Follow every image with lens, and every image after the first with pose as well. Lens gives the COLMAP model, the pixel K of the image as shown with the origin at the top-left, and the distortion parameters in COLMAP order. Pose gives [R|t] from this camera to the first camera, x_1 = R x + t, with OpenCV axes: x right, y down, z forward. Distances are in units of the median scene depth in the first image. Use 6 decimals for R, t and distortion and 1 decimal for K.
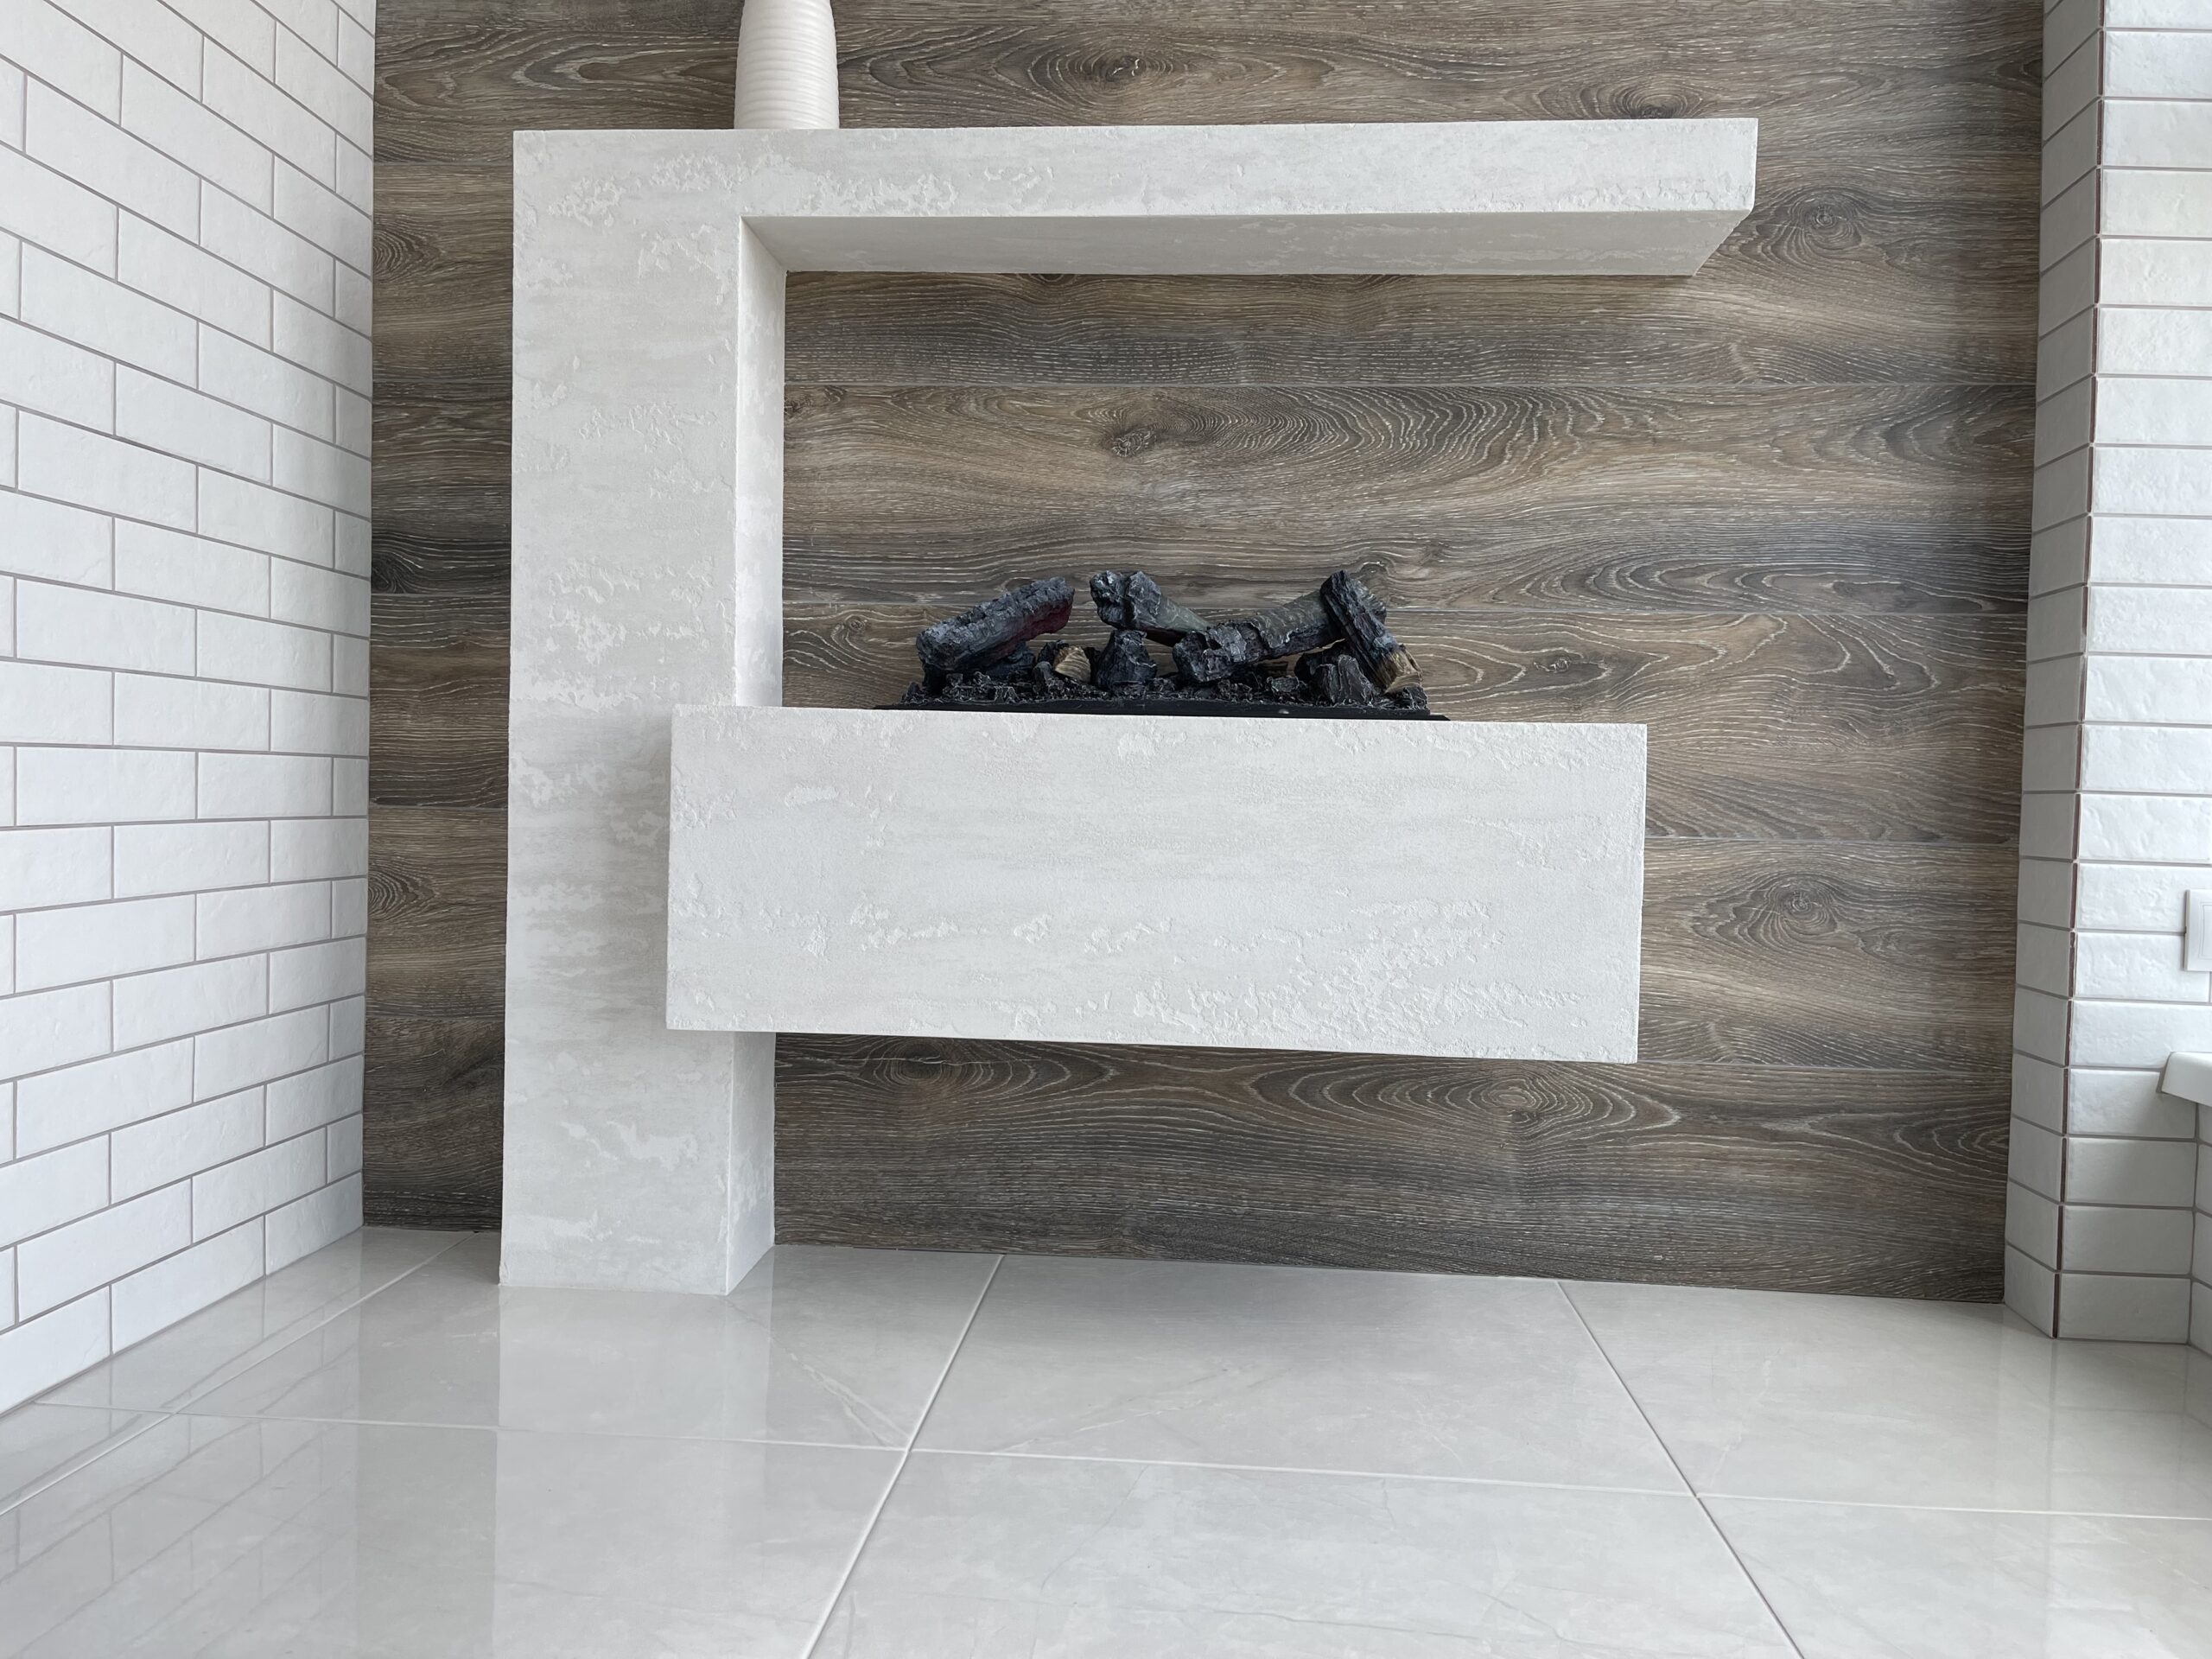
lens RADIAL K [[1677.6, 0, 1097.3], [0, 1677.6, 831.0], [0, 0, 1]] dist [0.066040, -0.088885]
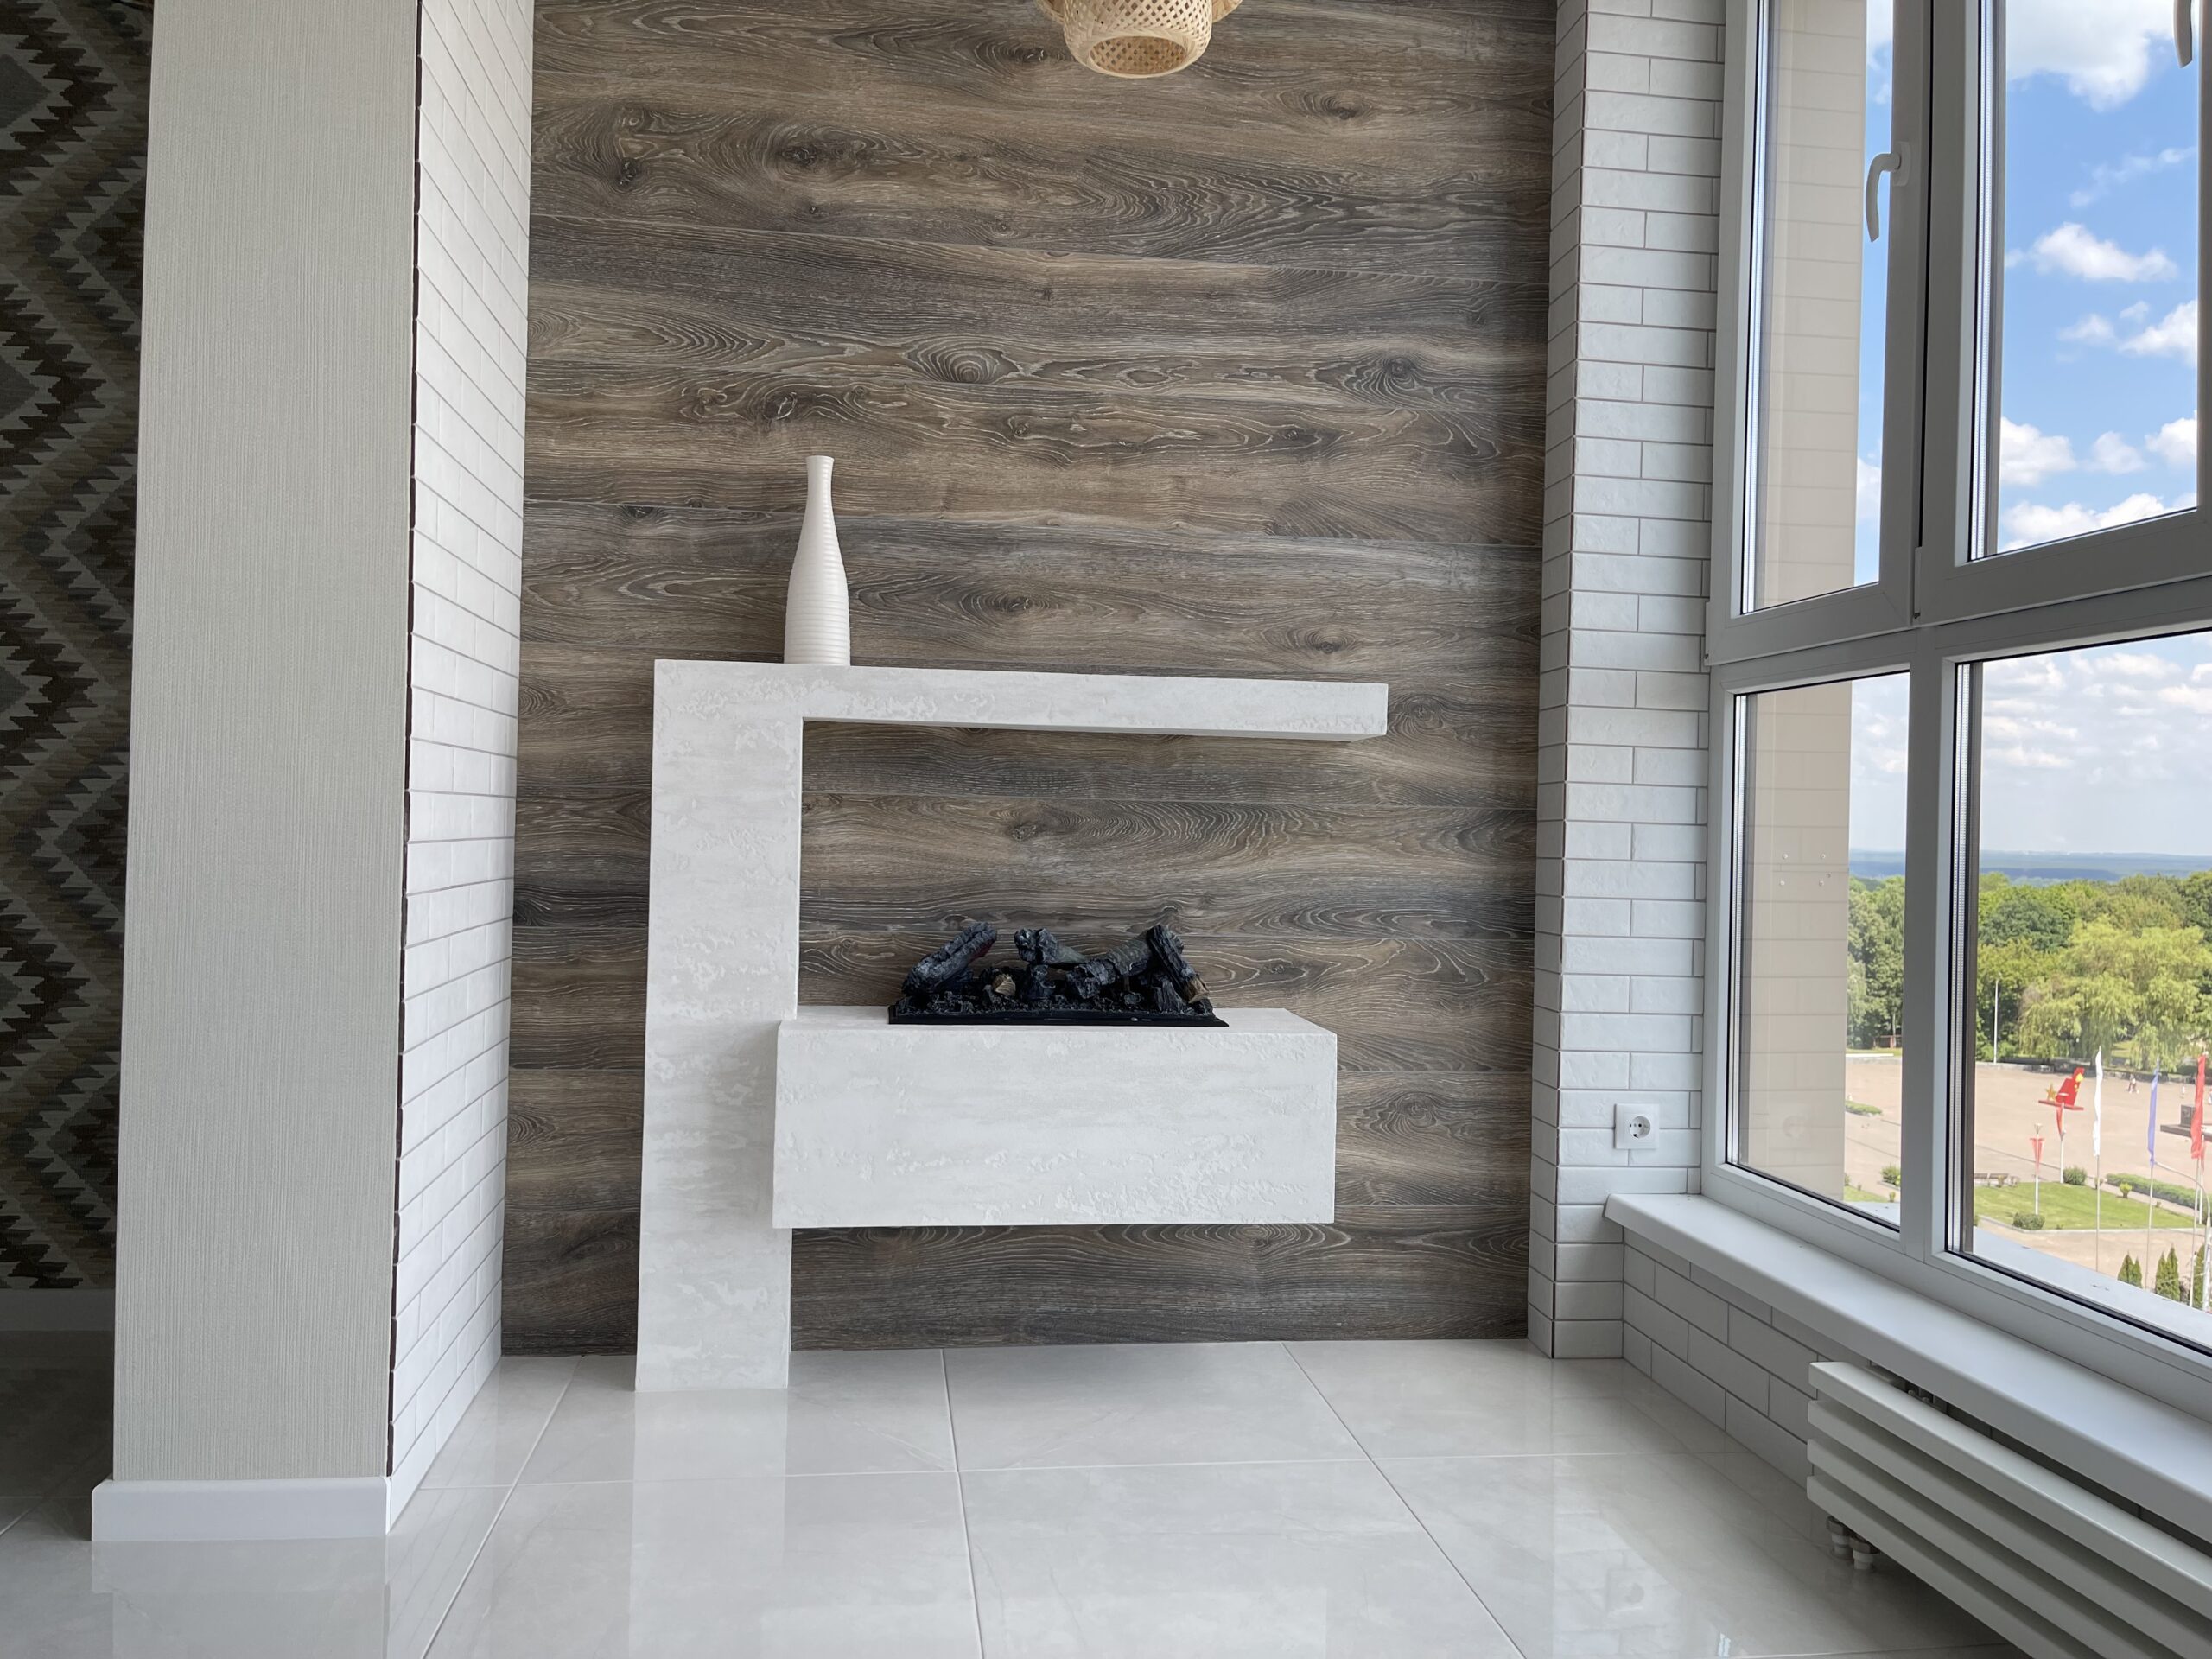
lens RADIAL K [[1677.6, 0, 1096.7], [0, 1677.6, 814.3], [0, 0, 1]] dist [0.066040, -0.088885]
pose [[0.977204, 0.000903, 0.212298, -0.260273], [0.004899, 0.999629, -0.026801, -0.210829], [-0.212244, 0.027230, 0.976837, -0.600851]]
